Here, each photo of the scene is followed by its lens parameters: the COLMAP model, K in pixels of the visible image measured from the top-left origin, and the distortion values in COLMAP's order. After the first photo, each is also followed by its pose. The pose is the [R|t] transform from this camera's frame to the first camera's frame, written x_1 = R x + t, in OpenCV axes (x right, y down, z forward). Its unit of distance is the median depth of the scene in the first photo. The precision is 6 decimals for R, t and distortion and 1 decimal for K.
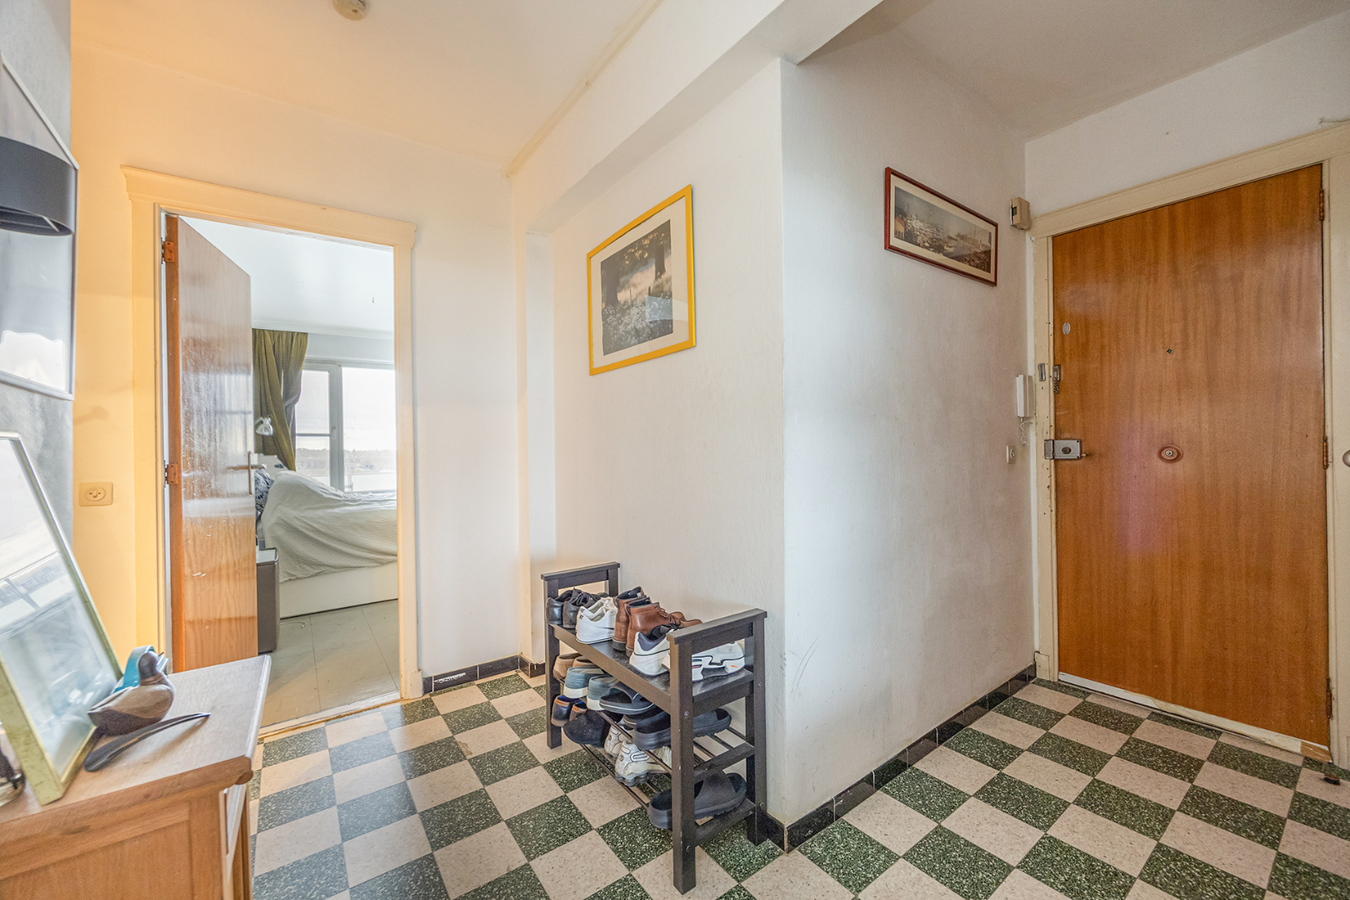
lens RADIAL K [[534.6, 0, 678.7], [0, 534.6, 443.6], [0, 0, 1]] dist [-0.004570, 0.000145]
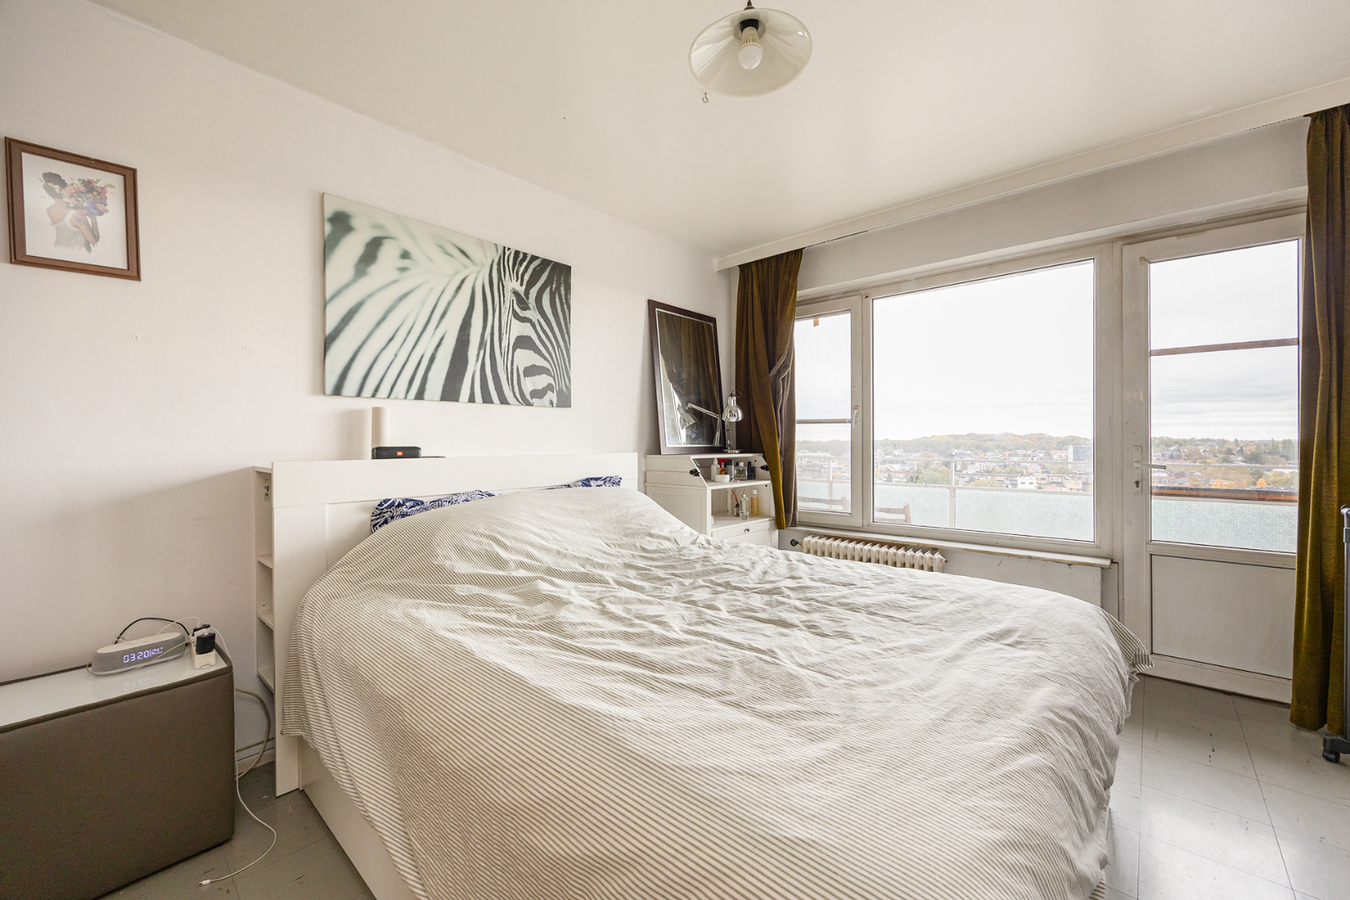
lens RADIAL K [[534.6, 0, 678.7], [0, 534.6, 443.6], [0, 0, 1]] dist [-0.004570, 0.000145]
pose [[0.216357, 0.021046, -0.976087, -0.129556], [-0.000746, 0.999771, 0.021391, -0.003457], [0.976314, -0.003900, 0.216323, 0.745505]]
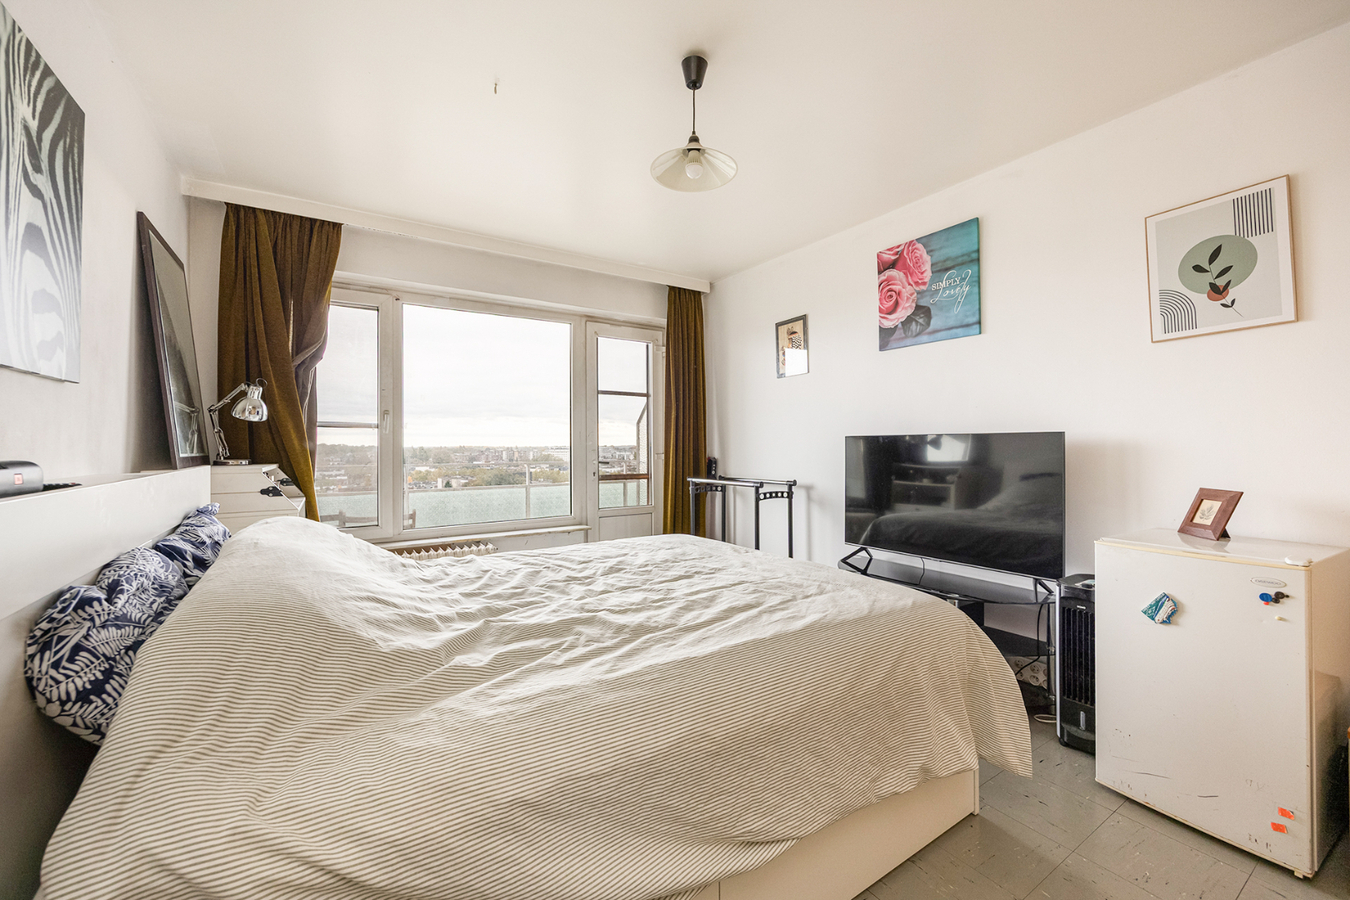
lens RADIAL K [[534.6, 0, 678.7], [0, 534.6, 443.6], [0, 0, 1]] dist [-0.004570, 0.000145]
pose [[0.998647, 0.011989, -0.050604, -0.342868], [-0.012138, 0.999923, -0.002643, 0.000170], [0.050569, 0.003253, 0.998715, 0.504861]]
